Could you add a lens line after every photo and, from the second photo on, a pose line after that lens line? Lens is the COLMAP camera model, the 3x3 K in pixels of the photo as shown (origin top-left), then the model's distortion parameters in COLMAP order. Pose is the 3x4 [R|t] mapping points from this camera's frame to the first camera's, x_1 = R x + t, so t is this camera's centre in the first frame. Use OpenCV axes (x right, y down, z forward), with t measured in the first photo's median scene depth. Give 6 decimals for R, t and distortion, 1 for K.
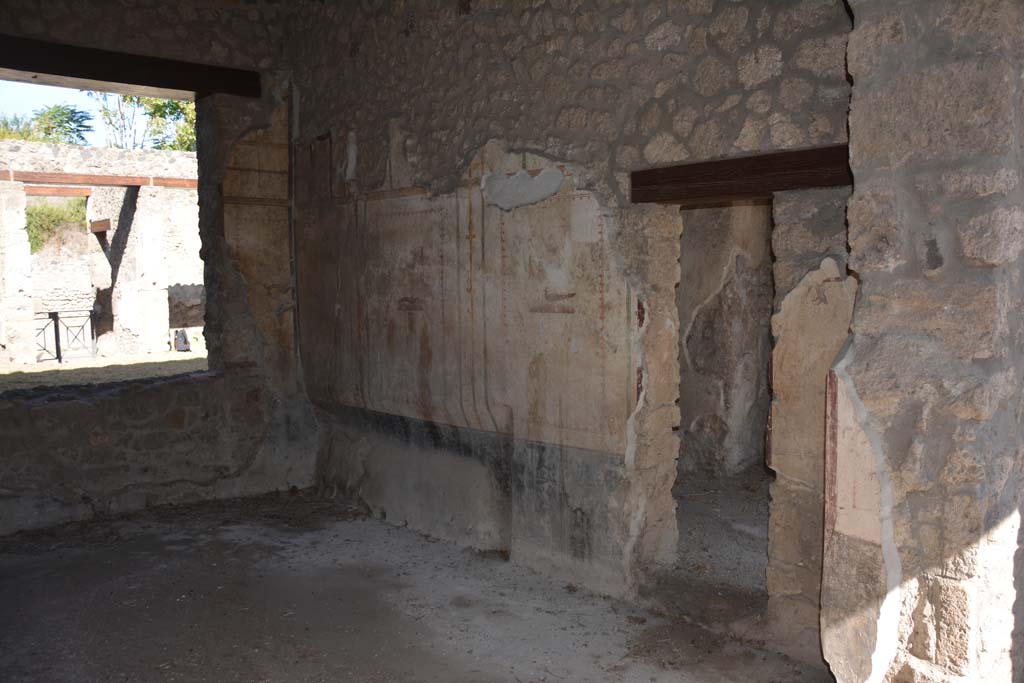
lens RADIAL K [[815.4, 0, 512.7], [0, 815.4, 353.1], [0, 0, 1]] dist [-0.161012, 0.132569]
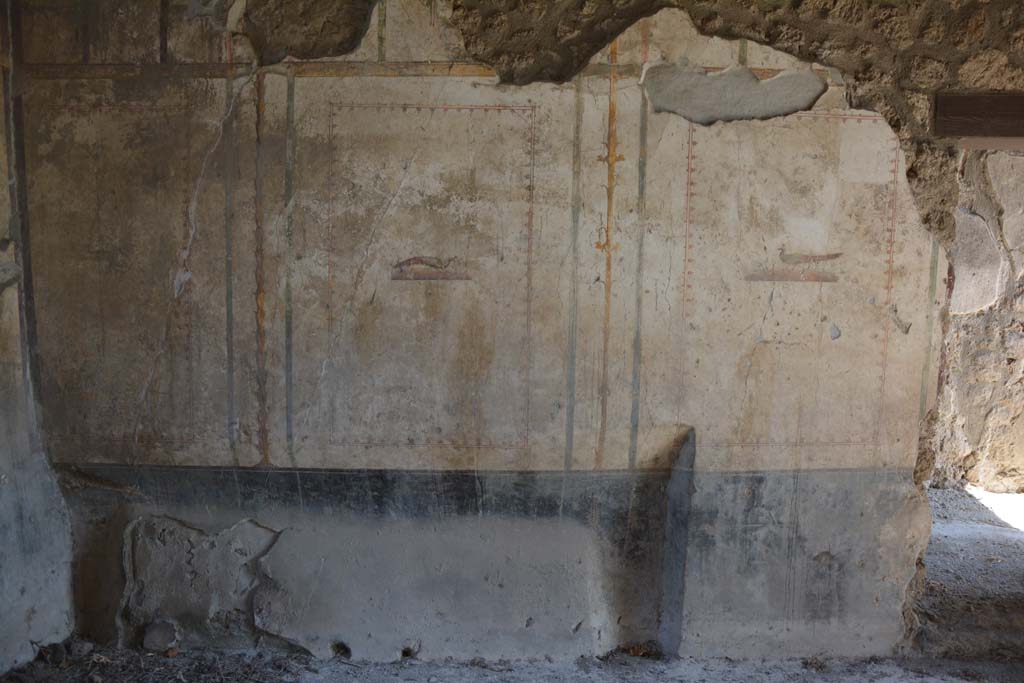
lens RADIAL K [[815.4, 0, 512.7], [0, 815.4, 353.1], [0, 0, 1]] dist [-0.161012, 0.132569]
pose [[0.700044, -0.052898, 0.712138, -0.568651], [0.047280, 0.998498, 0.027692, -0.017621], [-0.712533, 0.014284, 0.701493, 0.655226]]
